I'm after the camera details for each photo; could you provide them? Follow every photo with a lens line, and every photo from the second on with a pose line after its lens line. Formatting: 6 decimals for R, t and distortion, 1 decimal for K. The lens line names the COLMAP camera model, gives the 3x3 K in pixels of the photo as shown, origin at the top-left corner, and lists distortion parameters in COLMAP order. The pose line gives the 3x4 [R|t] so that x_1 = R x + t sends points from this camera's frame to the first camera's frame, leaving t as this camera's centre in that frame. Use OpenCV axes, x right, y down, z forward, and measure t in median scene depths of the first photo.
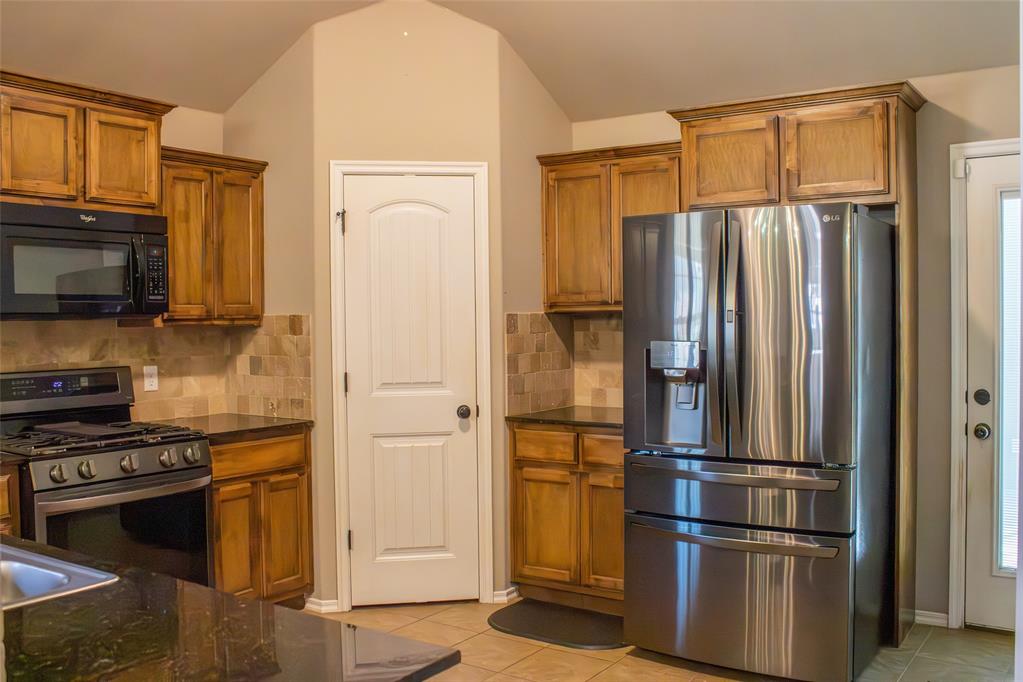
lens RADIAL K [[949.9, 0, 511.5], [0, 949.9, 341.0], [0, 0, 1]] dist [-0.159517, 0.152292]
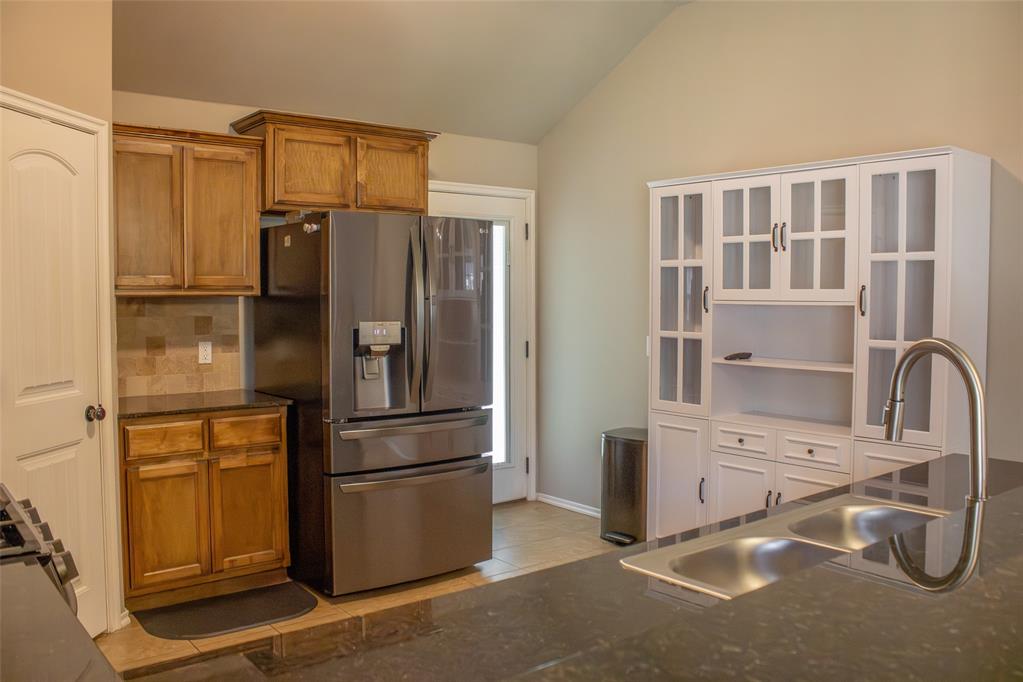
lens RADIAL K [[849.3, 0, 511.5], [0, 849.3, 341.0], [0, 0, 1]] dist [-0.161779, 0.135395]
pose [[0.291044, -0.039331, 0.955901, -0.658972], [0.023731, 0.999144, 0.033884, -0.005979], [-0.956415, 0.012823, 0.291728, 0.444692]]
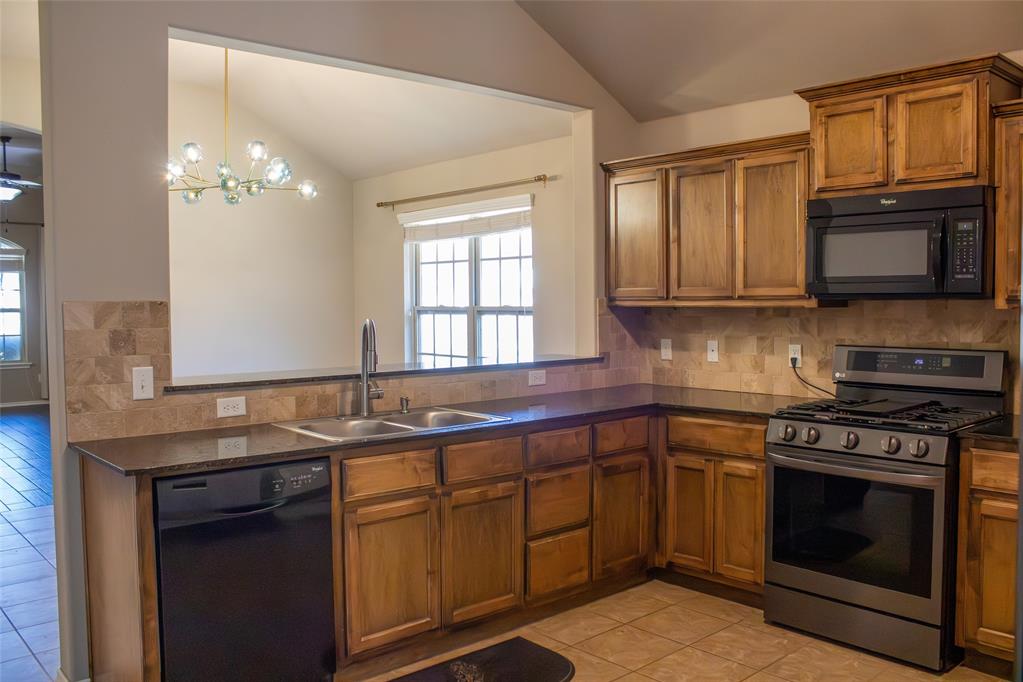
lens RADIAL K [[849.3, 0, 511.5], [0, 849.3, 341.0], [0, 0, 1]] dist [-0.161779, 0.135395]
pose [[-0.231907, 0.057357, -0.971045, 0.460940], [-0.015585, 0.997913, 0.062666, -0.024414], [0.972613, 0.029667, -0.230529, 0.688094]]
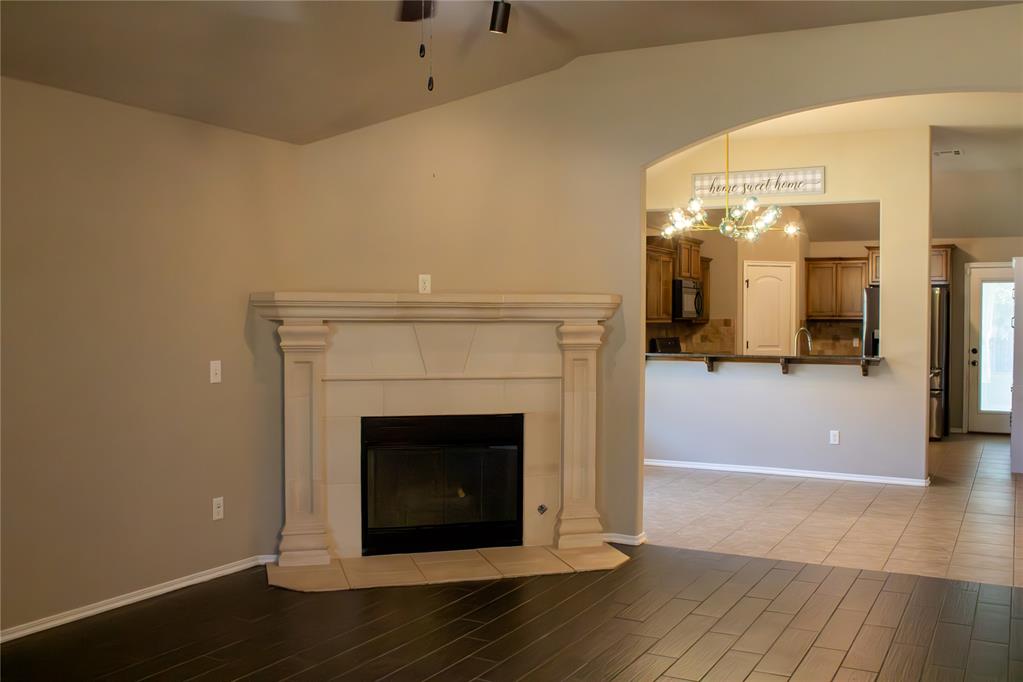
lens RADIAL K [[949.9, 0, 511.5], [0, 949.9, 341.0], [0, 0, 1]] dist [-0.159517, 0.152292]
pose [[0.994656, 0.010942, 0.102662, -1.109813], [-0.010566, 0.999935, -0.004205, 0.051584], [-0.102701, 0.003098, 0.994707, -1.555672]]
